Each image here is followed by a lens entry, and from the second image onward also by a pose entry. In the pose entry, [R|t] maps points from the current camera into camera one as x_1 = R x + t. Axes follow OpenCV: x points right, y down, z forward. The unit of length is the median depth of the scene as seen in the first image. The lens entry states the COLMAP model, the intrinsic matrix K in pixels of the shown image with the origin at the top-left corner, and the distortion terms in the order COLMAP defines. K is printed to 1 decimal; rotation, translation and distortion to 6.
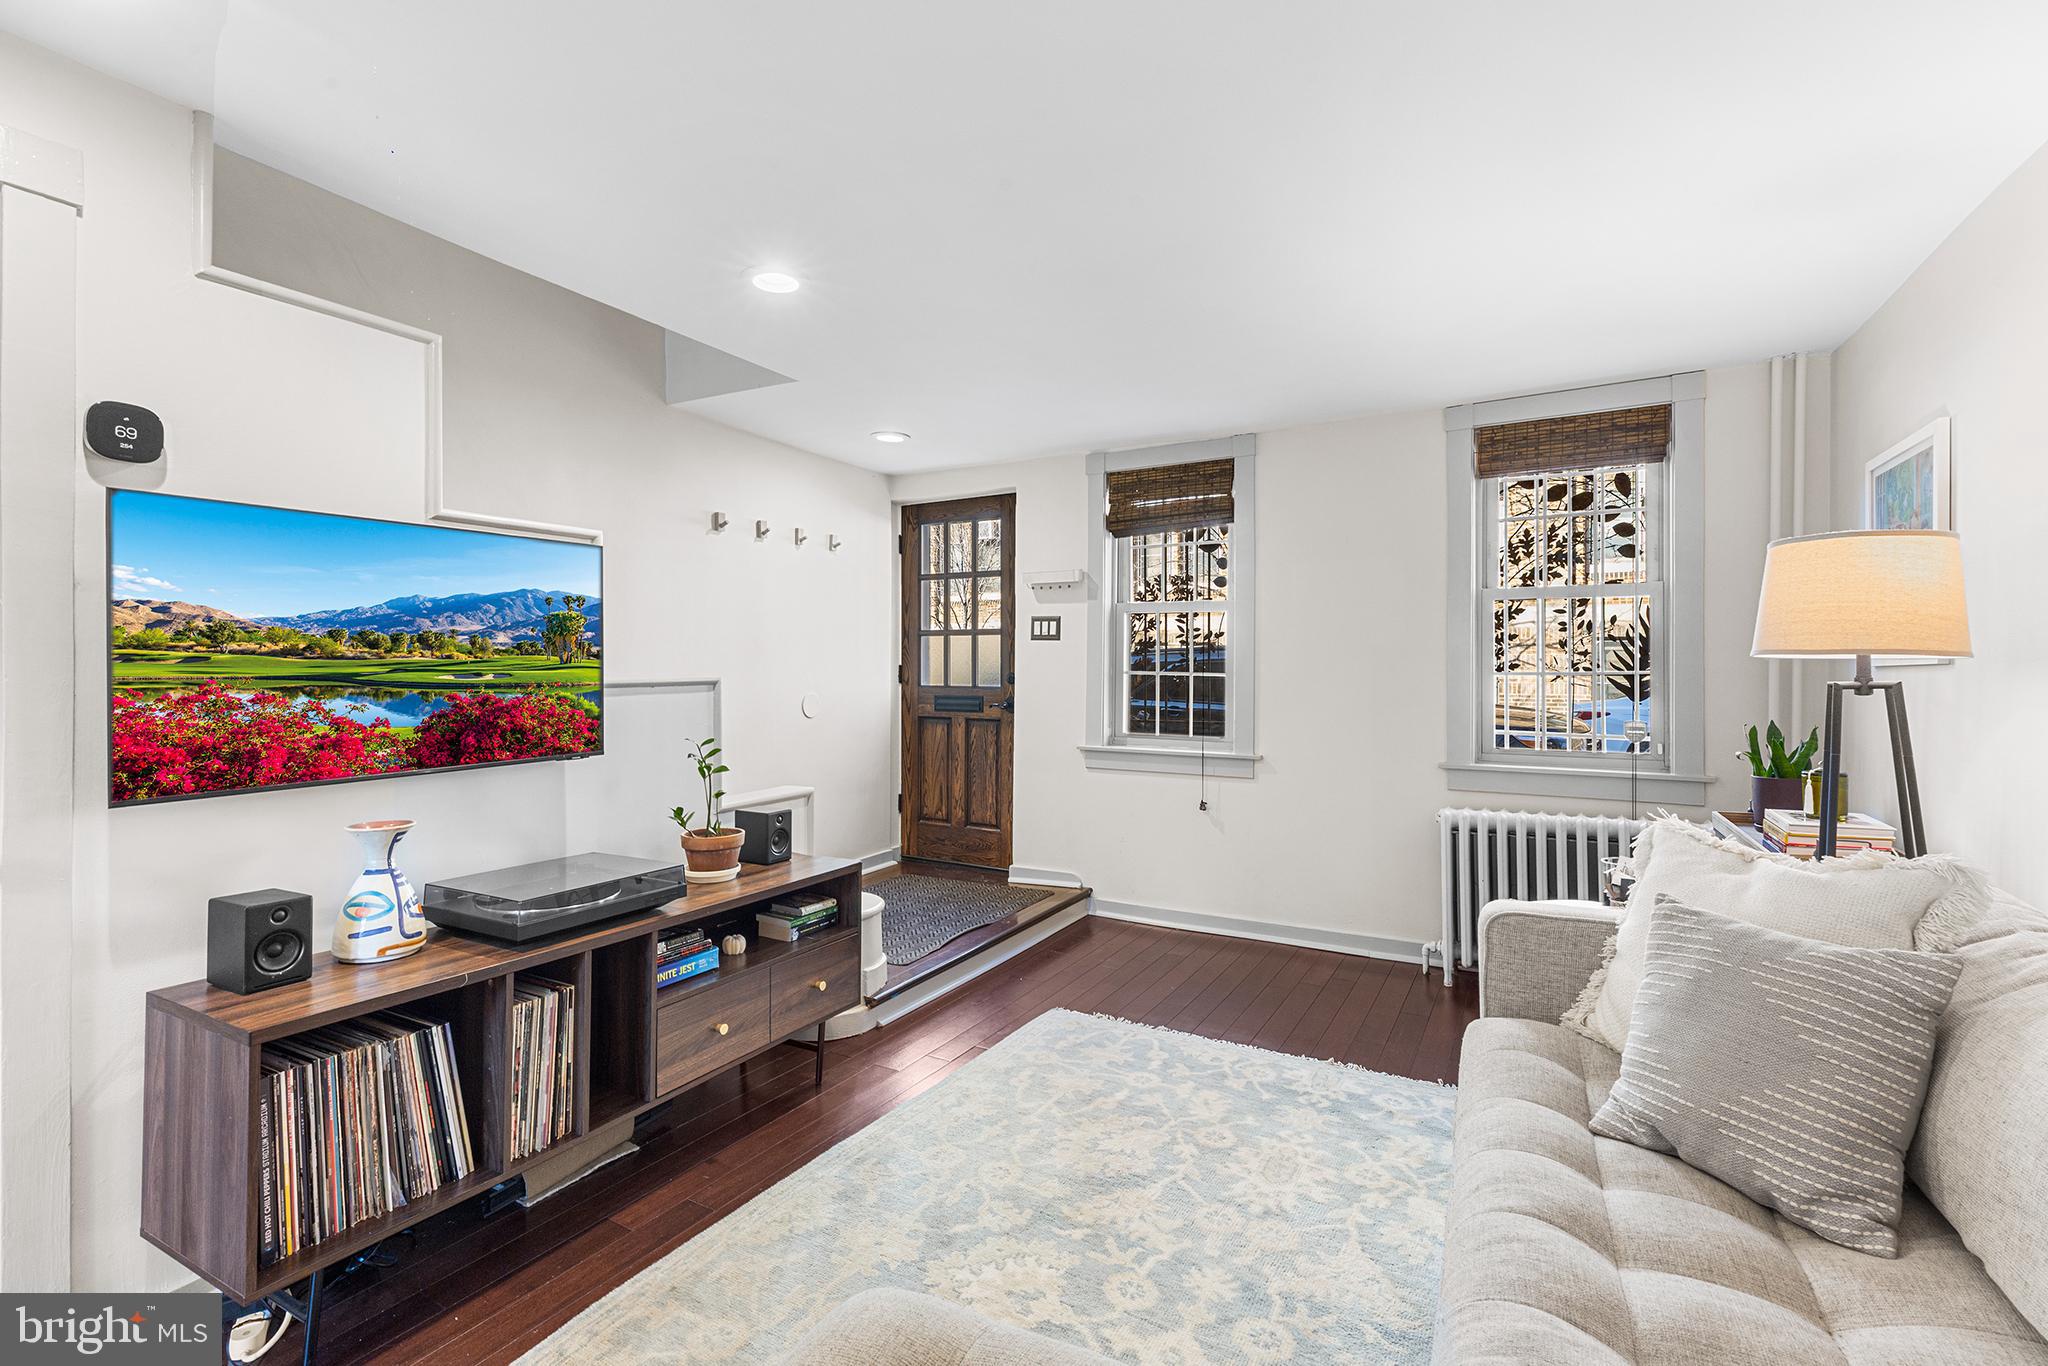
lens RADIAL K [[937.6, 0, 1023.4], [0, 937.6, 674.1], [0, 0, 1]] dist [0.000353, -0.000685]
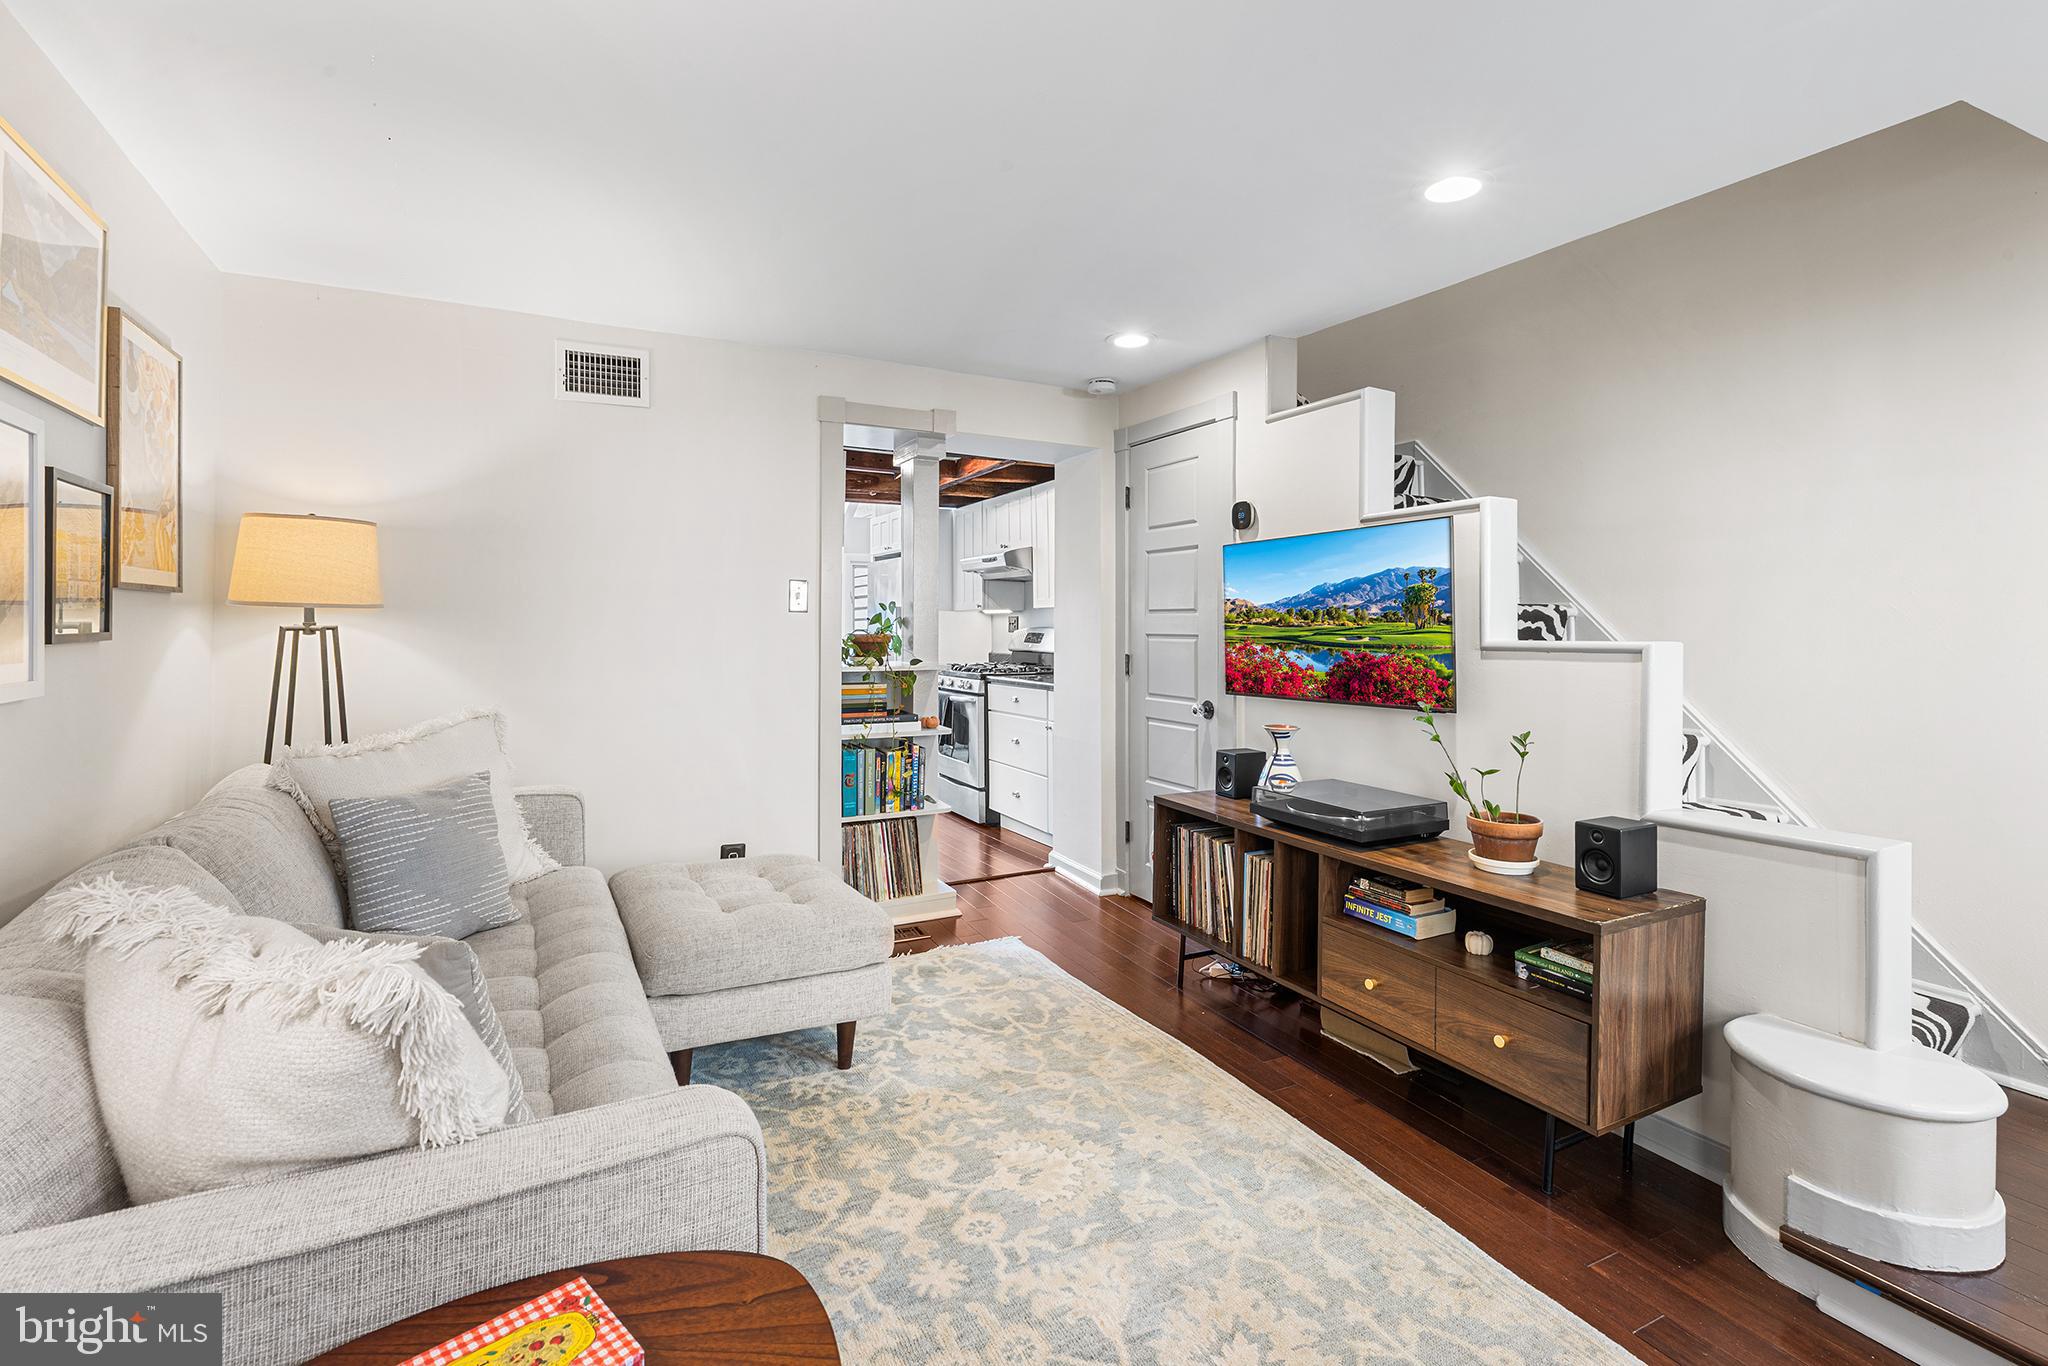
lens RADIAL K [[937.6, 0, 1035.6], [0, 937.6, 630.5], [0, 0, 1]] dist [0.000353, -0.000685]
pose [[-0.547531, 0.001090, -0.836784, 0.808748], [-0.005840, 0.999970, 0.005123, -0.013740], [0.836765, 0.007692, -0.547509, 1.369575]]
